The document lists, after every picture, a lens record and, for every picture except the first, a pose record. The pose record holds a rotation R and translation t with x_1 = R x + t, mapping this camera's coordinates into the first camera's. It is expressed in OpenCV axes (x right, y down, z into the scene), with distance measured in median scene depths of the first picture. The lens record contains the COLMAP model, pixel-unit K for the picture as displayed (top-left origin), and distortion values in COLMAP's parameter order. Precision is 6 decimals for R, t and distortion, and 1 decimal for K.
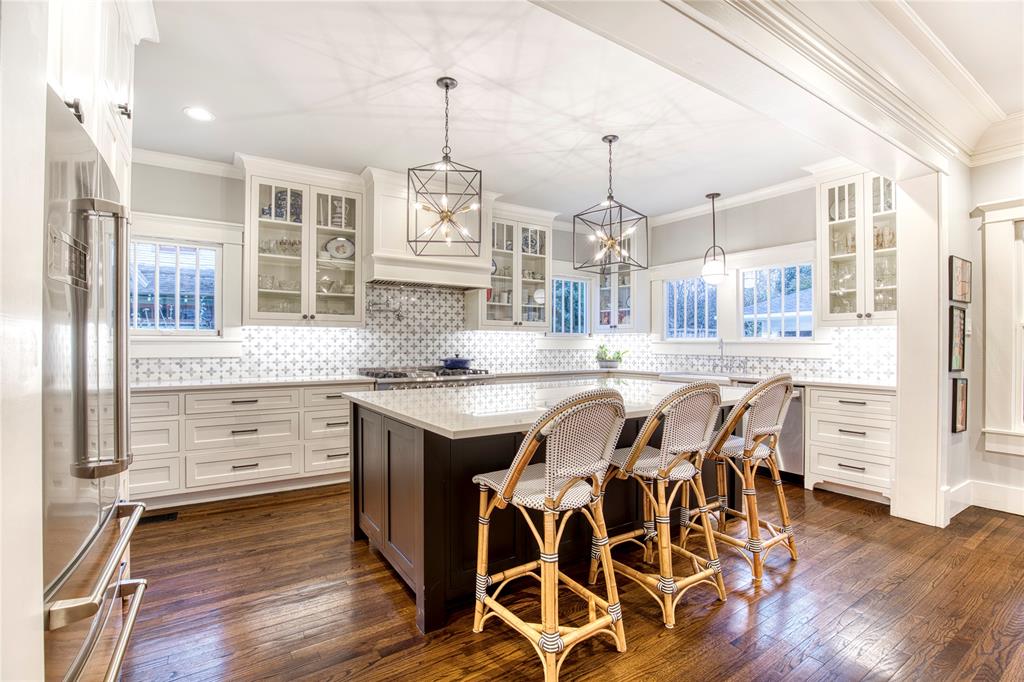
lens RADIAL K [[467.5, 0, 513.0], [0, 467.5, 341.5], [0, 0, 1]] dist [-0.023316, 0.003466]
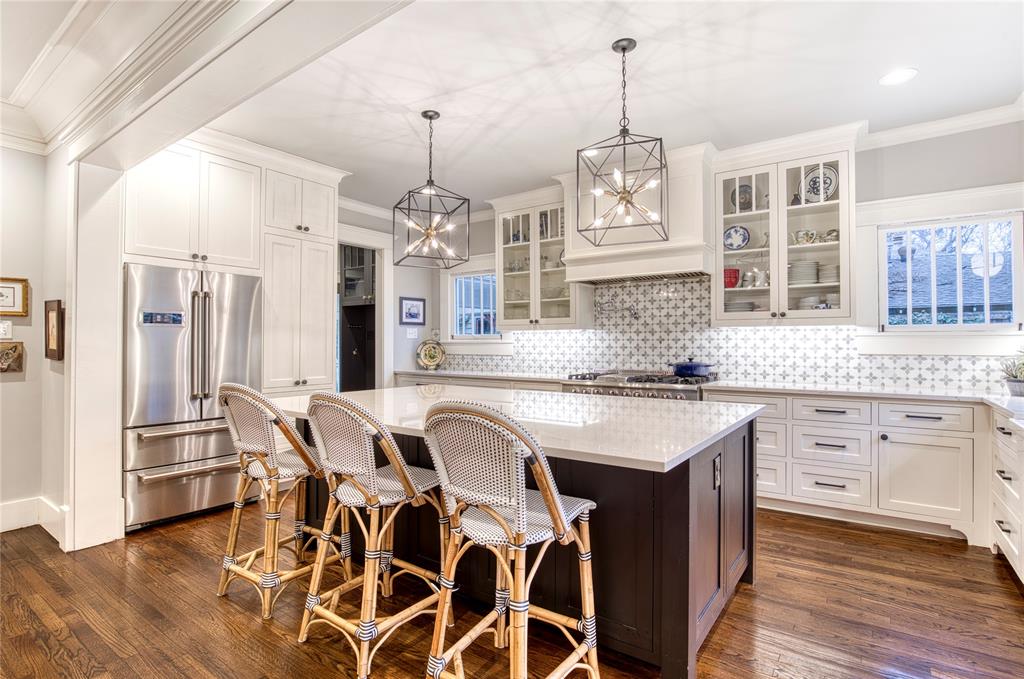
lens RADIAL K [[512.9, 0, 502.3], [0, 512.9, 337.4], [0, 0, 1]] dist [-0.011754, -0.001511]
pose [[0.352947, -0.015110, -0.935521, 0.618472], [0.003904, 0.999885, -0.014677, 0.004331], [0.935635, 0.001528, 0.352965, 0.413396]]
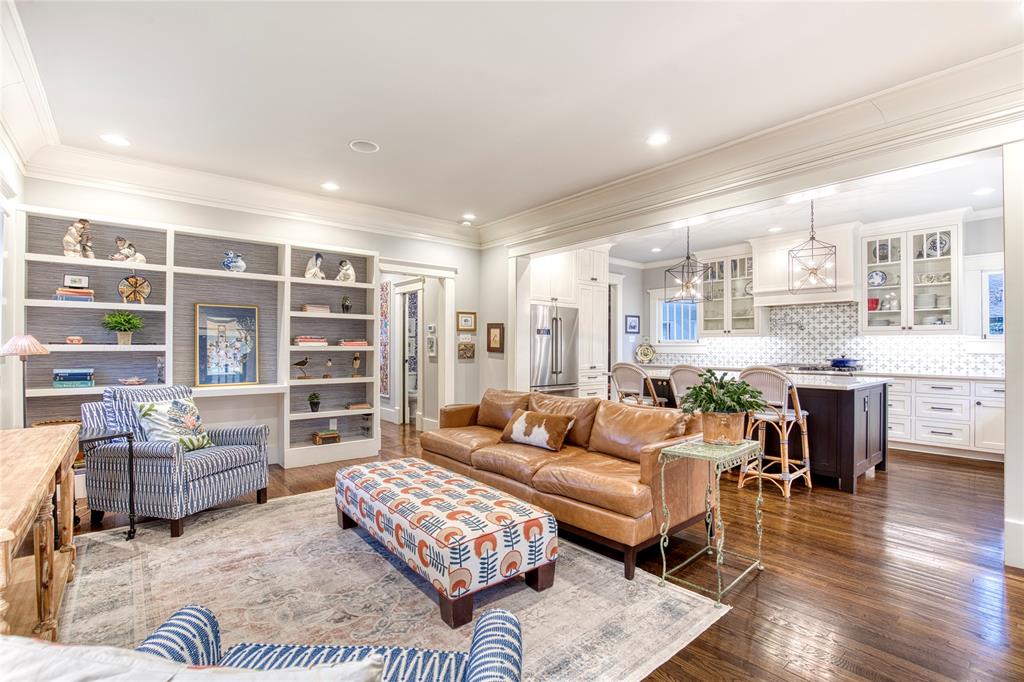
lens RADIAL K [[467.5, 0, 515.5], [0, 467.5, 342.8], [0, 0, 1]] dist [-0.023316, 0.003466]
pose [[0.124315, -0.011986, -0.992170, 1.042411], [-0.001609, 0.999923, -0.012282, 0.010940], [0.992242, 0.003123, 0.124286, -0.011939]]
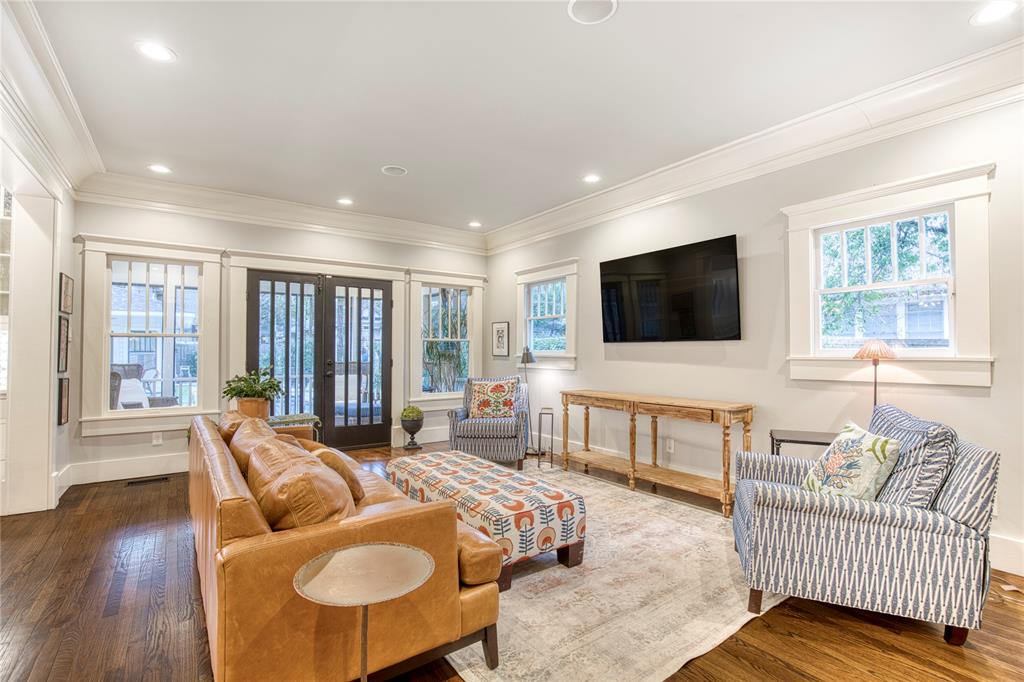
lens RADIAL K [[467.5, 0, 511.0], [0, 467.5, 339.5], [0, 0, 1]] dist [-0.023316, 0.003466]
pose [[-0.034037, 0.020208, 0.999216, -0.132163], [-0.002488, 0.999791, -0.020304, 0.001484], [-0.999417, -0.003177, -0.033980, -0.054766]]
